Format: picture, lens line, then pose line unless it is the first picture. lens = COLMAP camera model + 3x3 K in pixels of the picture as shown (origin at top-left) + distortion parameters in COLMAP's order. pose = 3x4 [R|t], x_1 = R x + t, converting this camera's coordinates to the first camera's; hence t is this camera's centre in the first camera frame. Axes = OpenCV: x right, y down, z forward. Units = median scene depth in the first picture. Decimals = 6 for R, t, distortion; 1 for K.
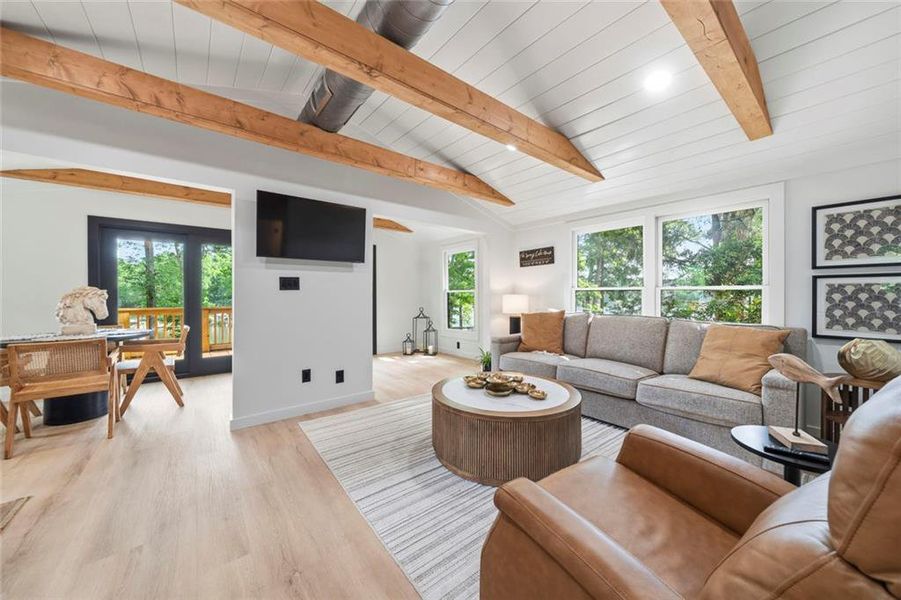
lens RADIAL K [[320.4, 0, 451.5], [0, 320.4, 295.7], [0, 0, 1]] dist [-0.002251, -0.000173]
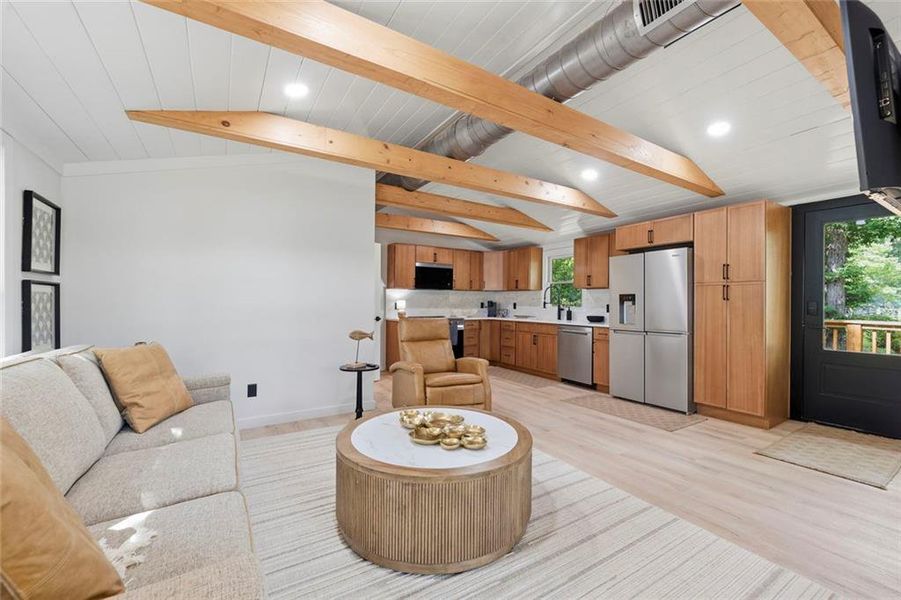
lens RADIAL K [[363.3, 0, 449.8], [0, 363.3, 305.9], [0, 0, 1]] dist [-0.001164, 0.001095]
pose [[-0.991934, -0.005873, 0.126615, 0.018391], [-0.003741, 0.999847, 0.017076, -0.017484], [-0.126696, 0.016465, -0.991805, 1.592477]]
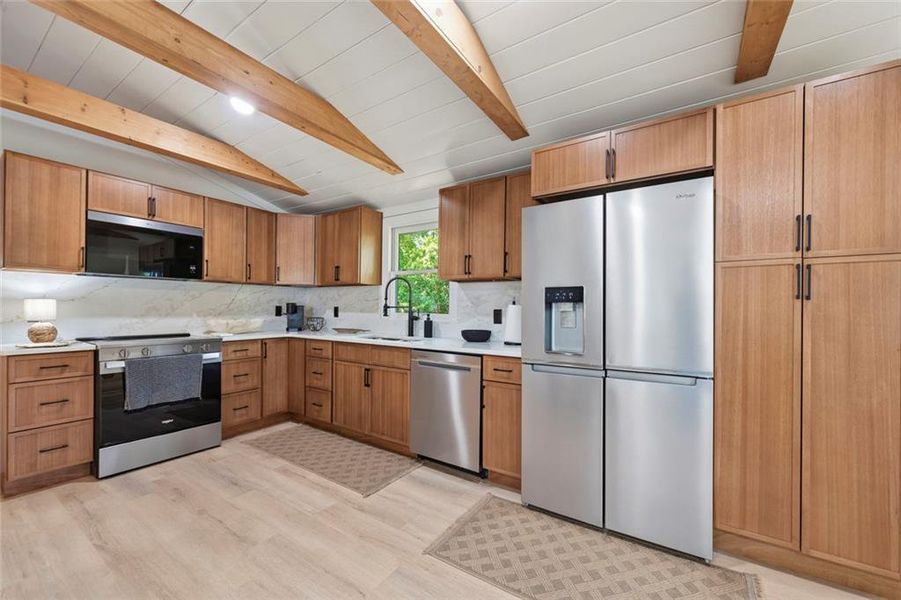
lens RADIAL K [[363.3, 0, 445.2], [0, 363.3, 306.2], [0, 0, 1]] dist [-0.001164, 0.001095]
pose [[-0.957752, -0.006626, -0.287520, -0.114117], [-0.007642, 0.999968, 0.002412, -0.006319], [0.287495, 0.004507, -0.957772, 0.548805]]
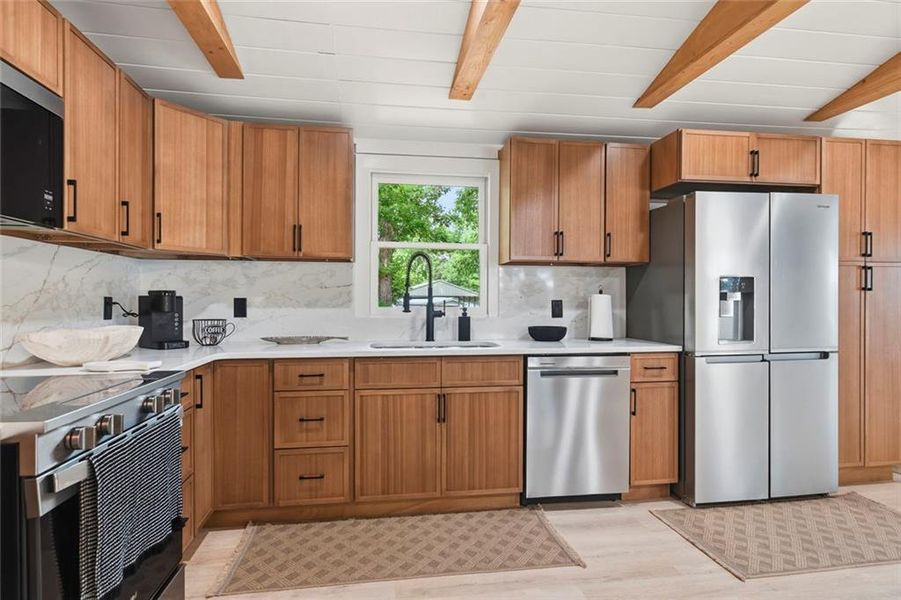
lens RADIAL K [[491.0, 0, 446.9], [0, 491.0, 302.3], [0, 0, 1]] dist [0.004992, -0.000986]
pose [[-0.501299, 0.006112, -0.865253, 0.610549], [-0.004721, 0.999941, 0.009798, -0.000334], [0.865261, 0.008996, -0.501240, -0.089632]]
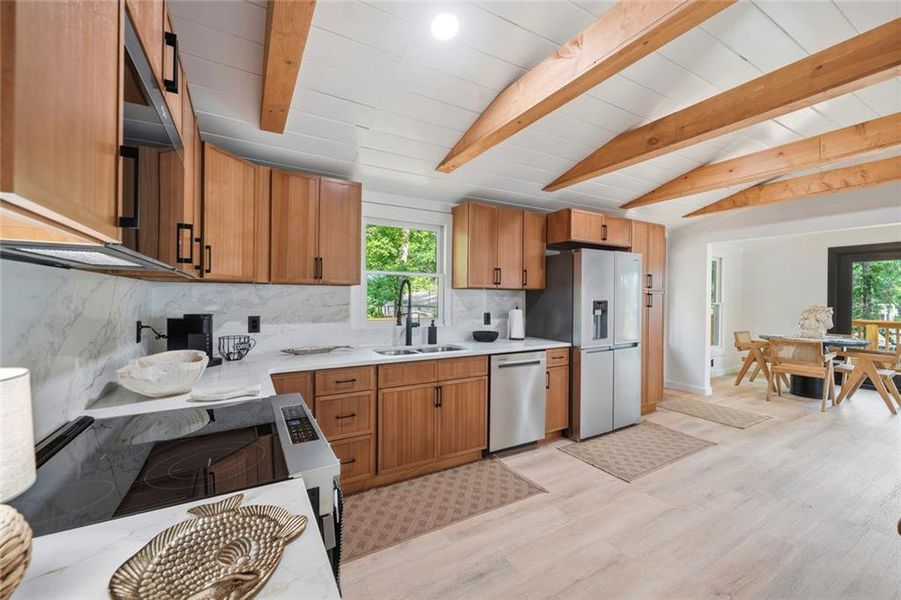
lens RADIAL K [[363.3, 0, 450.8], [0, 363.3, 299.3], [0, 0, 1]] dist [-0.001164, 0.001095]
pose [[-0.148098, 0.008260, -0.988938, 0.746302], [-0.011542, 0.999883, 0.010080, -0.055977], [0.988905, 0.012907, -0.147985, -0.400702]]
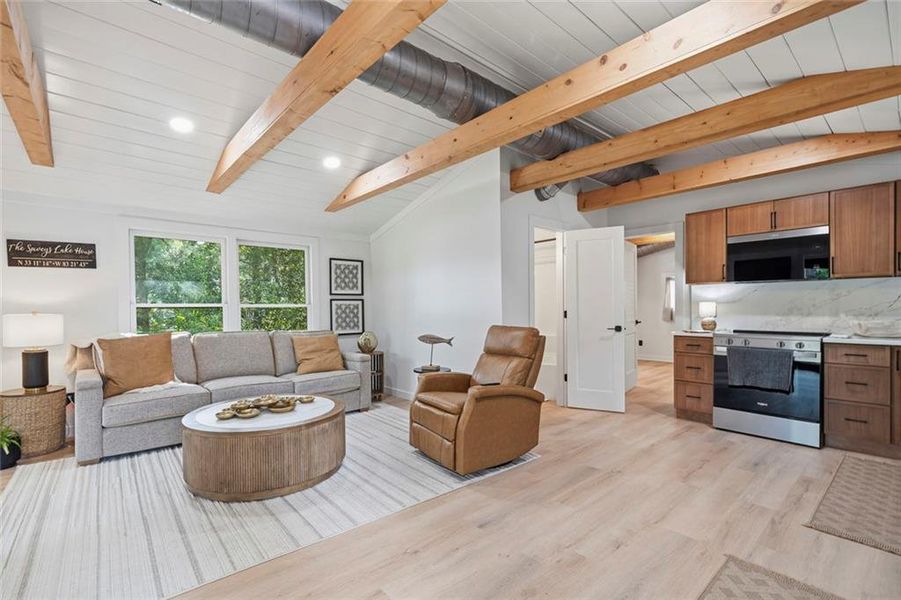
lens RADIAL K [[412.1, 0, 448.4], [0, 412.1, 312.2], [0, 0, 1]] dist [-0.004051, 0.002281]
pose [[-0.040378, -0.010471, 0.999130, -0.954966], [0.014239, 0.999838, 0.011054, -0.007753], [-0.999083, 0.014673, -0.040223, 0.434298]]
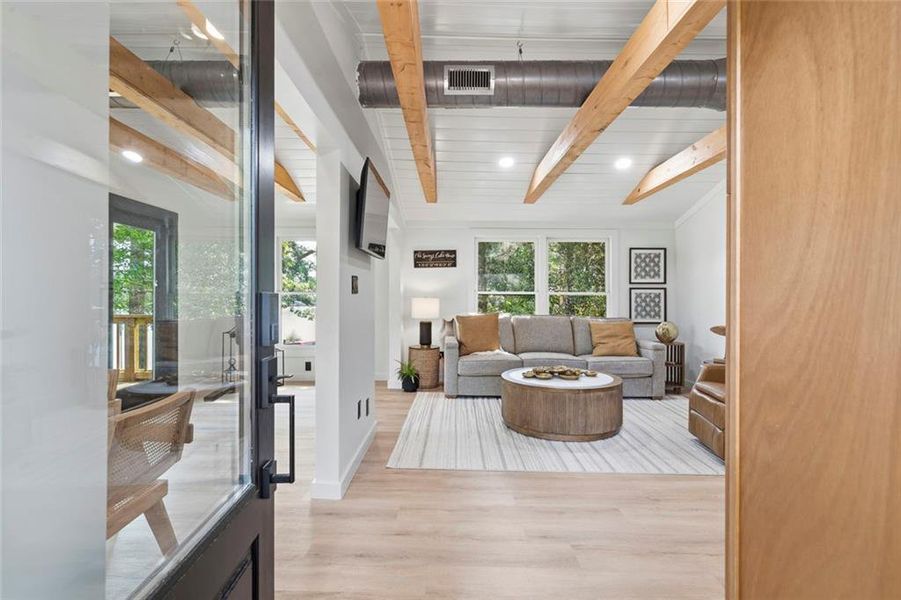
lens RADIAL K [[454.0, 0, 446.1], [0, 454.0, 298.7], [0, 0, 1]] dist [-0.001751, -0.000075]
pose [[0.631298, -0.001260, 0.775540, -1.260824], [-0.000432, 0.999998, 0.001977, -0.007414], [-0.775541, -0.001583, 0.631296, 0.209479]]
